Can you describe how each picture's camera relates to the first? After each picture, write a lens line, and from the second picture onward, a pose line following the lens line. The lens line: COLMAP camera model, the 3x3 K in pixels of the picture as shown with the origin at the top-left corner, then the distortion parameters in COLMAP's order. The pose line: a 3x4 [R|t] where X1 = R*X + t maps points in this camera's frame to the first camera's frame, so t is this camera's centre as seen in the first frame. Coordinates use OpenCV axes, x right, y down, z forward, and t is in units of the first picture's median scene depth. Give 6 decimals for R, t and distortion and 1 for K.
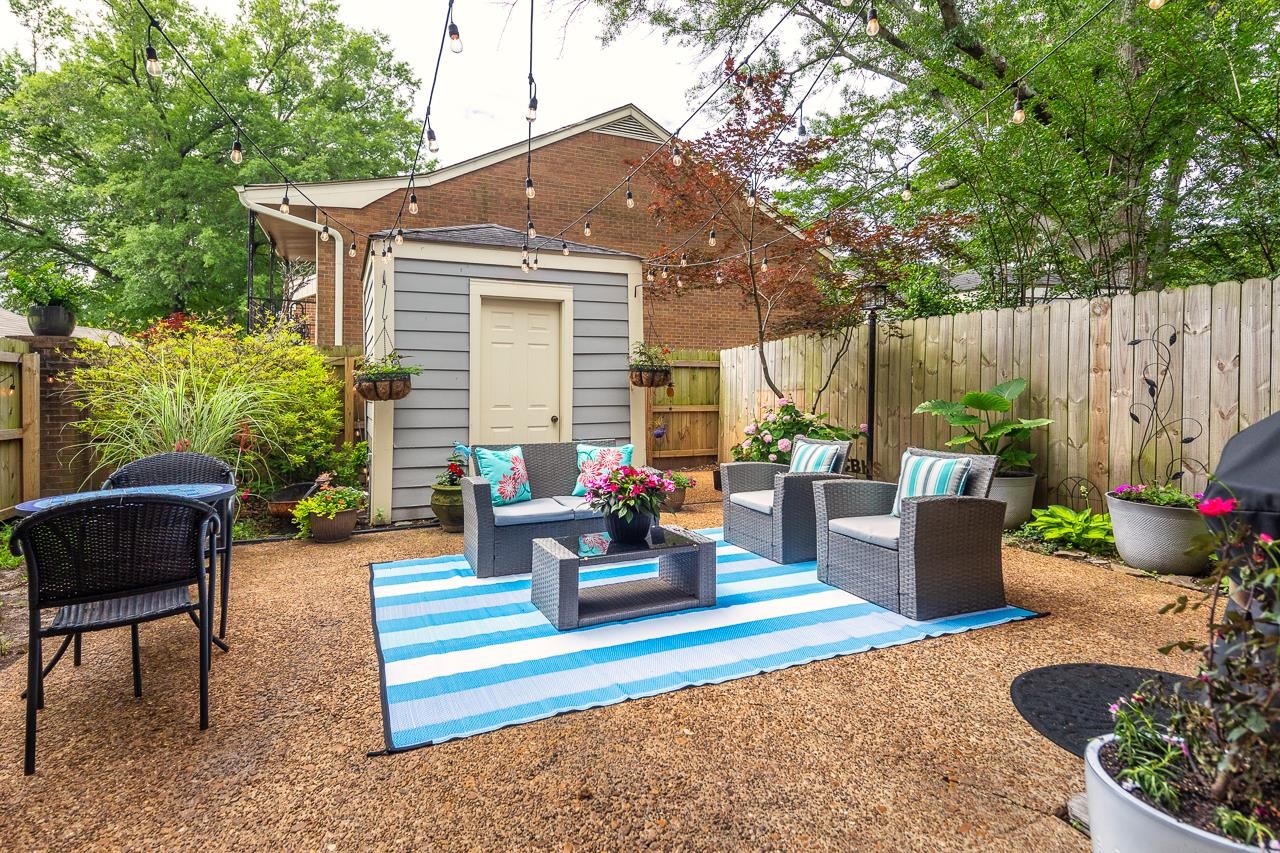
lens RADIAL K [[604.5, 0, 631.6], [0, 604.5, 397.7], [0, 0, 1]] dist [0.045873, -0.016369]
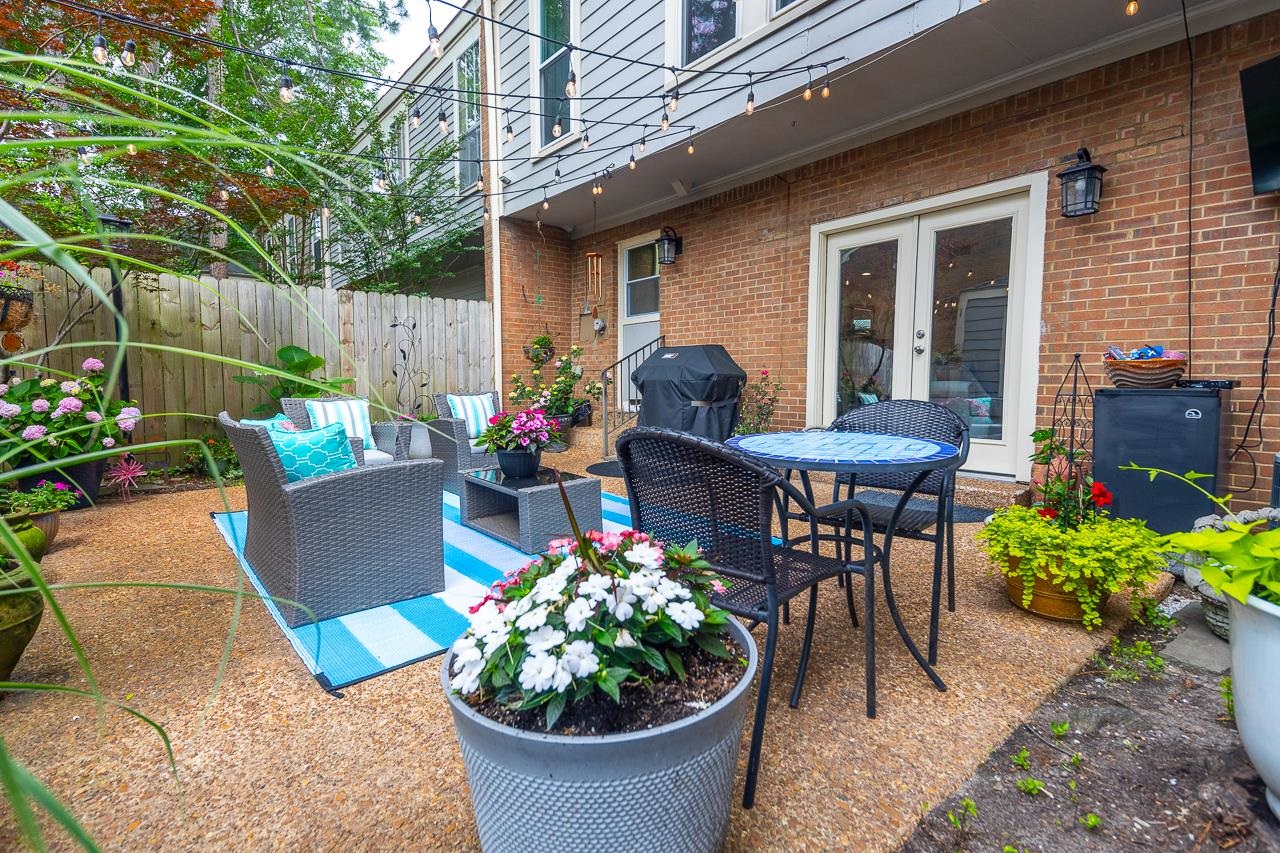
lens RADIAL K [[604.5, 0, 628.7], [0, 604.5, 422.4], [0, 0, 1]] dist [0.045873, -0.016369]
pose [[-0.278173, -0.076895, 0.957448, -0.677248], [0.019519, 0.996132, 0.085673, 0.027581], [-0.960333, 0.042520, -0.275597, 0.681101]]
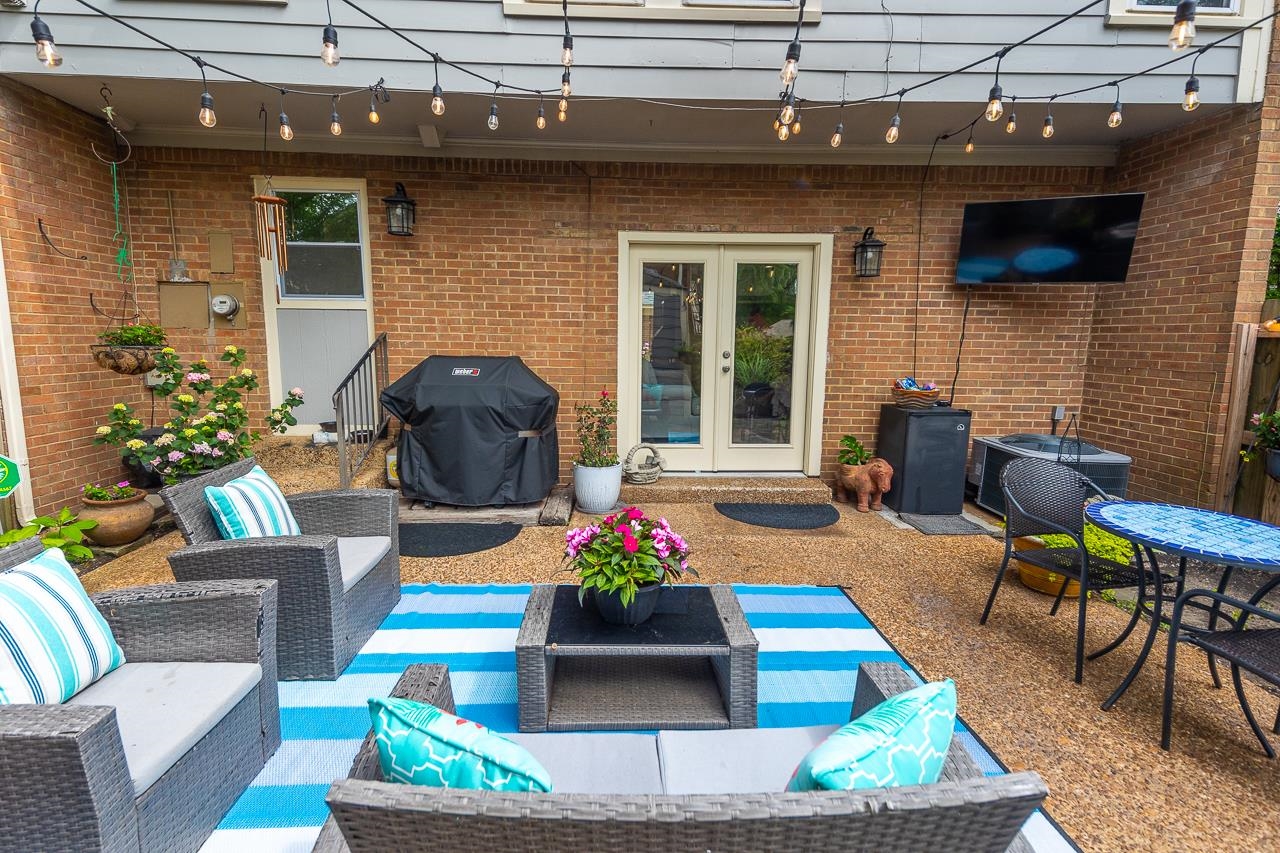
lens RADIAL K [[604.5, 0, 640.0], [0, 604.5, 416.4], [0, 0, 1]] dist [0.045873, -0.016369]
pose [[-0.934112, -0.064443, 0.351115, -0.155630], [-0.009856, 0.987852, 0.155088, -0.066574], [-0.356843, 0.141409, -0.923399, 0.984408]]
